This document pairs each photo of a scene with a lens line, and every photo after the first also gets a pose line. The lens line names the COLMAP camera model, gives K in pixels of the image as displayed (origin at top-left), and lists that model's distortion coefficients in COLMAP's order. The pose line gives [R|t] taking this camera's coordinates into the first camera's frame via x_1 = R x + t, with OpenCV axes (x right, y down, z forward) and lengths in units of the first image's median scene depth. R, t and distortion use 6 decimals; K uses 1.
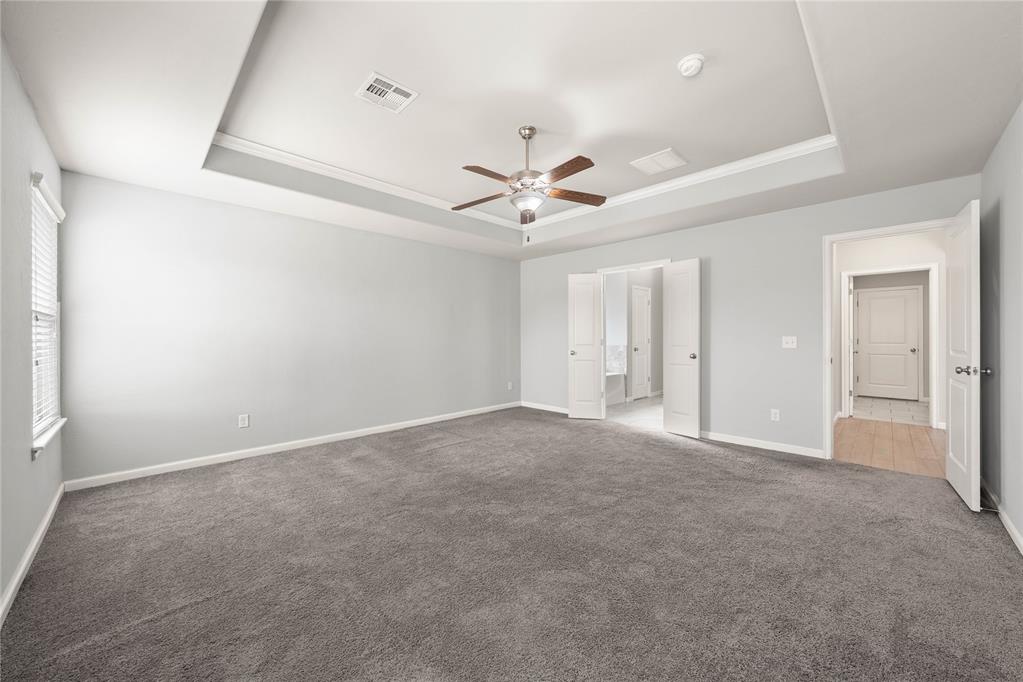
lens RADIAL K [[375.0, 0, 517.2], [0, 375.0, 341.3], [0, 0, 1]] dist [0.008019, 0.000008]
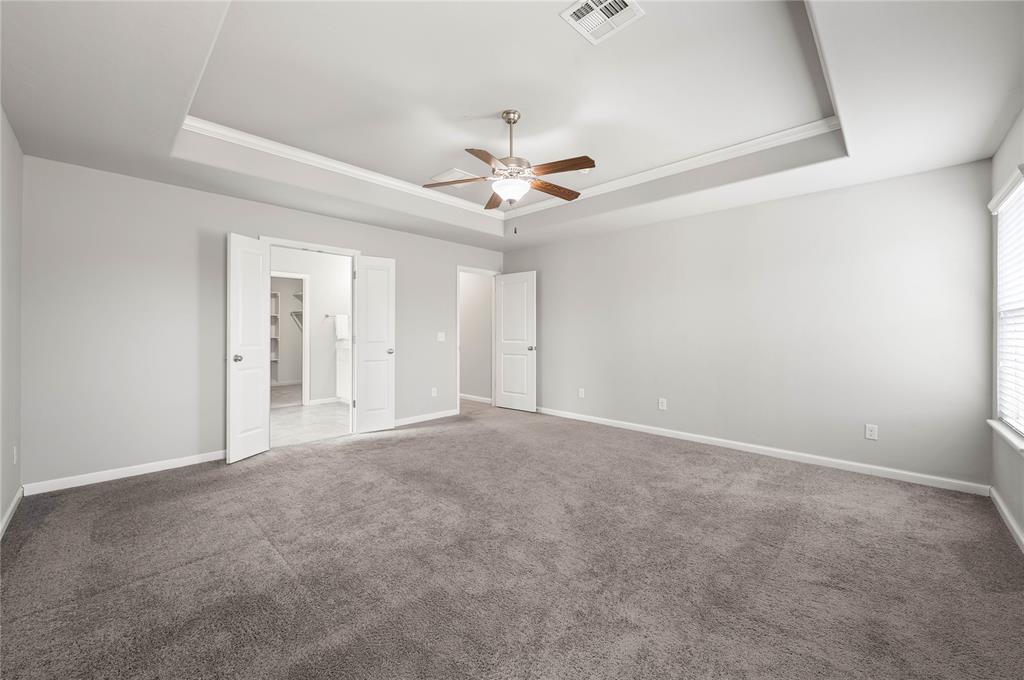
lens RADIAL K [[400.5, 0, 512.0], [0, 400.5, 340.0], [0, 0, 1]] dist [-0.000314, -0.000029]
pose [[-0.006795, -0.024675, 0.999672, -0.903851], [0.004496, 0.999685, 0.024706, -0.025605], [-0.999967, 0.004662, -0.006682, 0.916868]]
